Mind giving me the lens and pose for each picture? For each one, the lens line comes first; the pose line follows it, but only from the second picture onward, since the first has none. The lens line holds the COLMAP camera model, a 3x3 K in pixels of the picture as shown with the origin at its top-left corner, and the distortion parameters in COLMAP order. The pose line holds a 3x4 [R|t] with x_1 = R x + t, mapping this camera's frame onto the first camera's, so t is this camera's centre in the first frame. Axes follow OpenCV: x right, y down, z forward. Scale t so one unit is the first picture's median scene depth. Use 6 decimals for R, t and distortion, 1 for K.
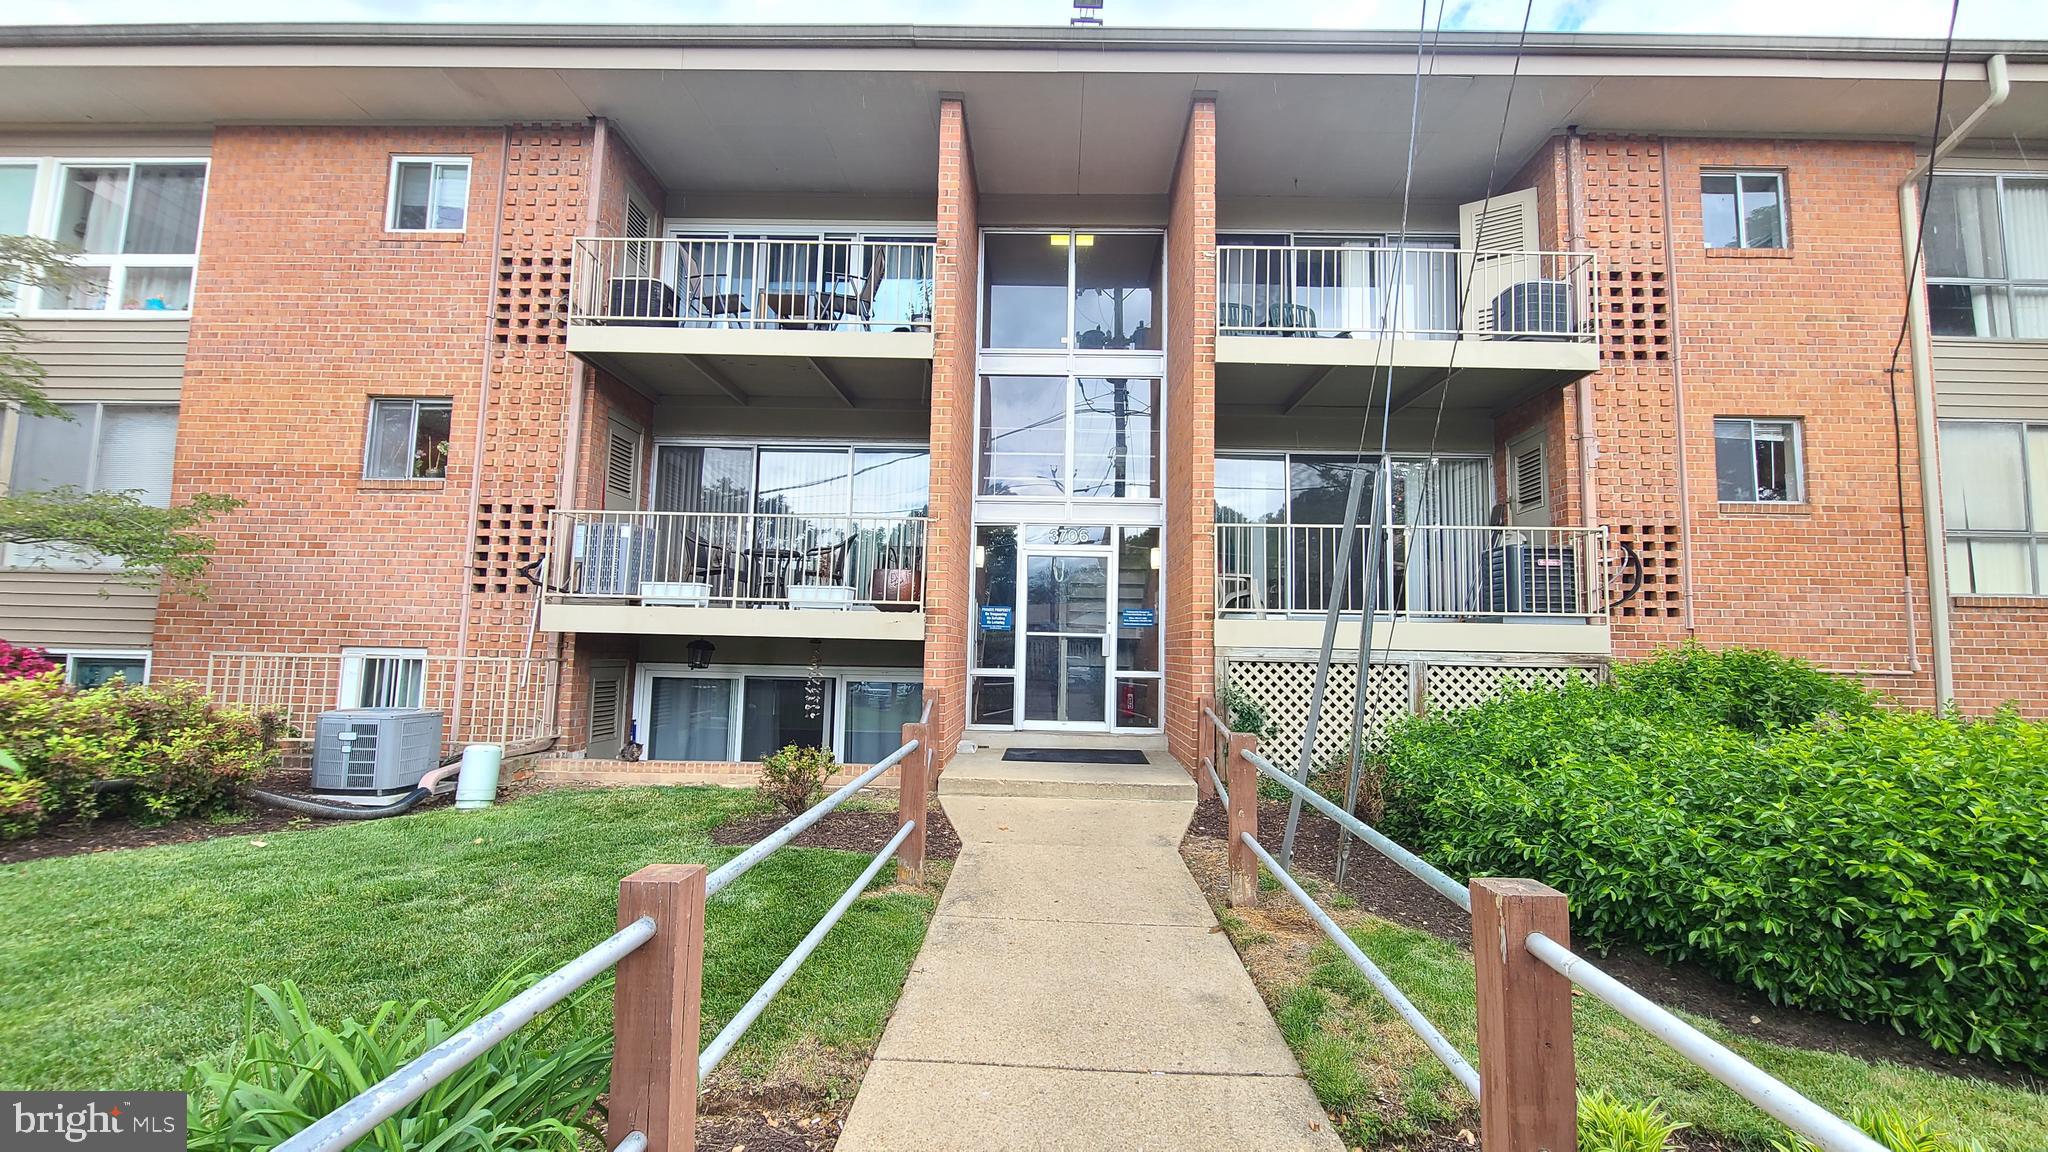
lens RADIAL K [[827.7, 0, 1030.8], [0, 827.7, 573.1], [0, 0, 1]] dist [-0.002914, -0.000682]
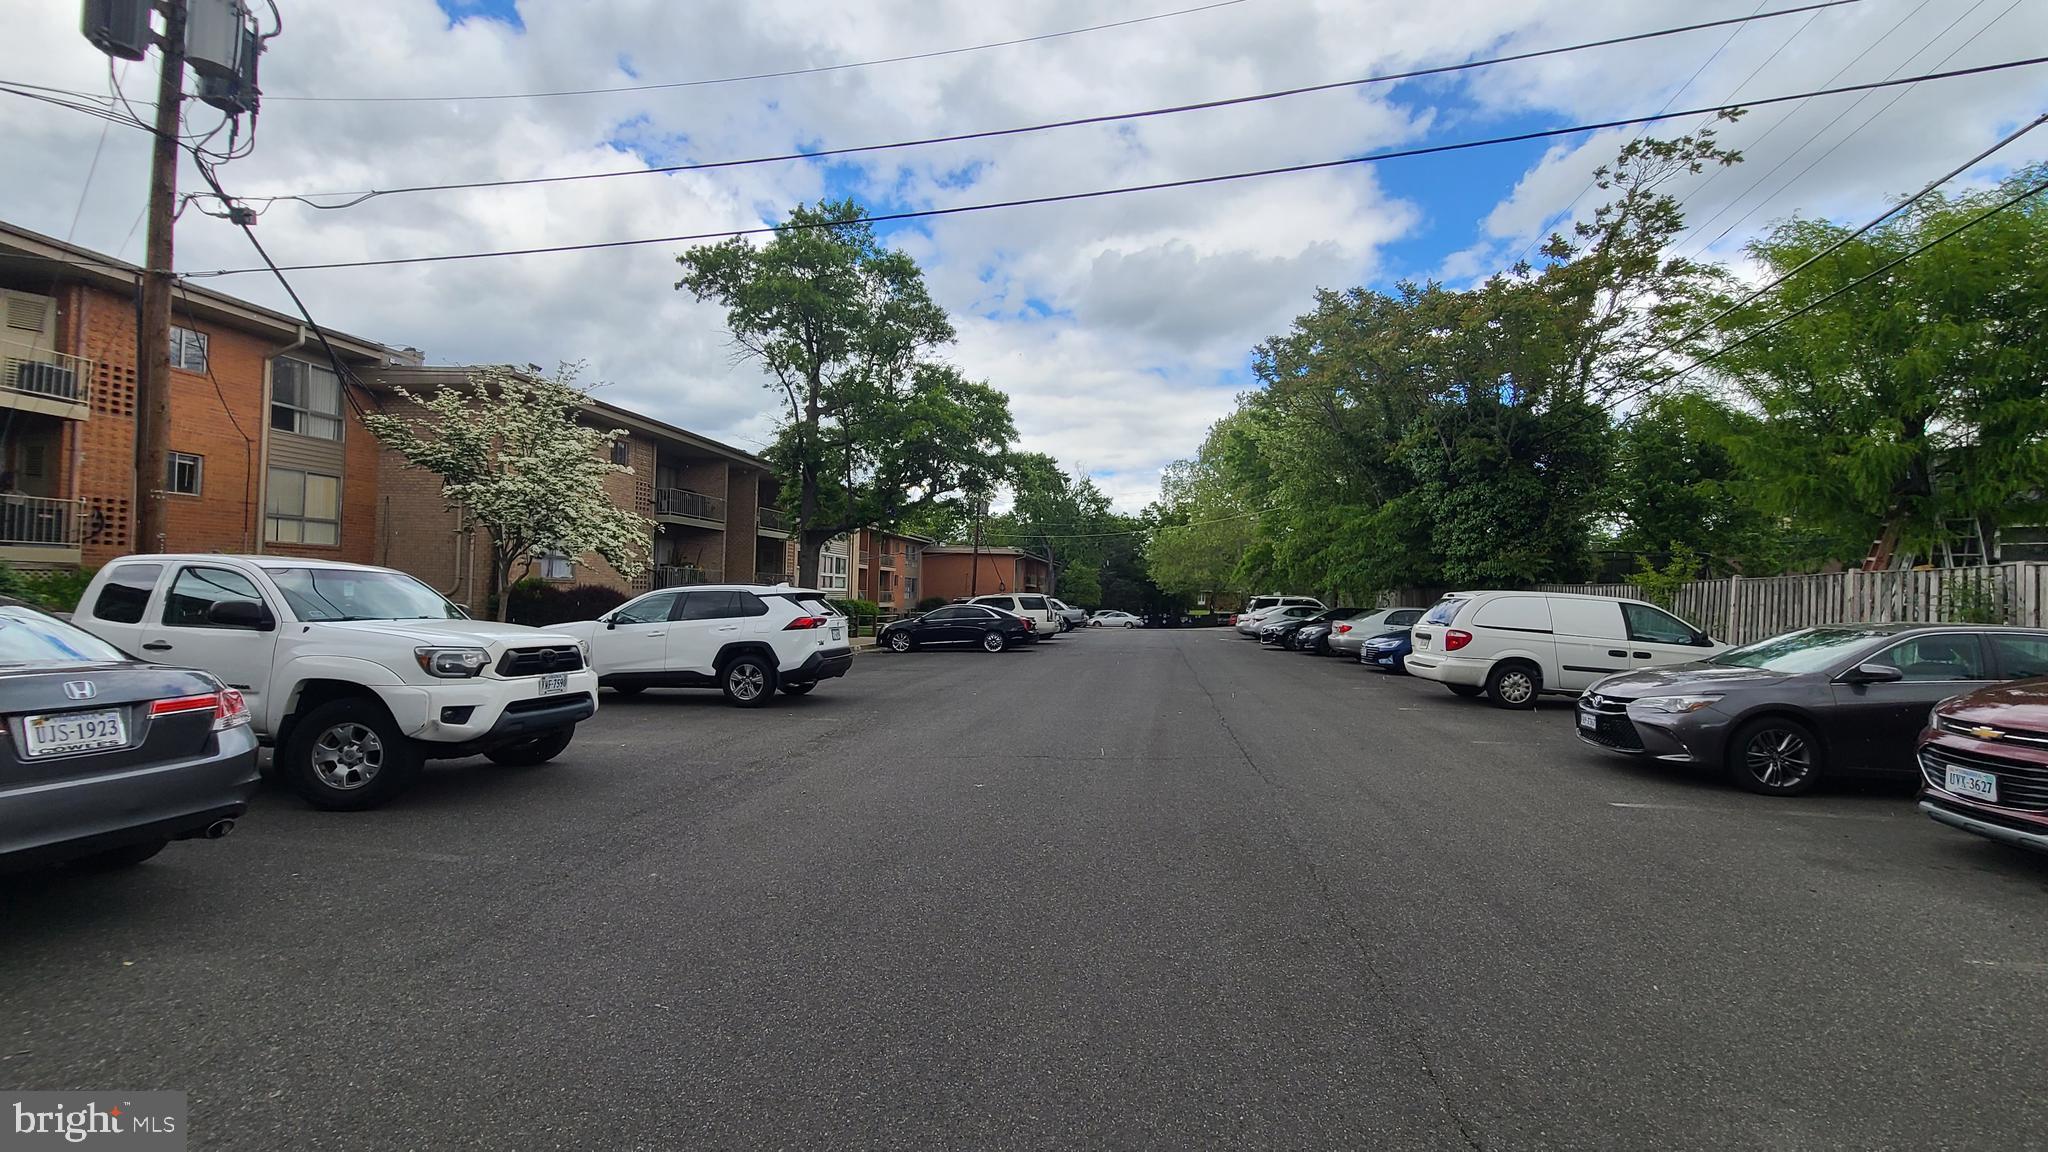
lens RADIAL K [[827.7, 0, 1025.4], [0, 827.7, 581.0], [0, 0, 1]] dist [-0.002914, -0.000682]
pose [[0.116242, 0.000222, 0.993221, -0.959054], [-0.115977, 0.993162, 0.013352, -0.142882], [-0.986426, -0.116743, 0.115473, -1.412240]]
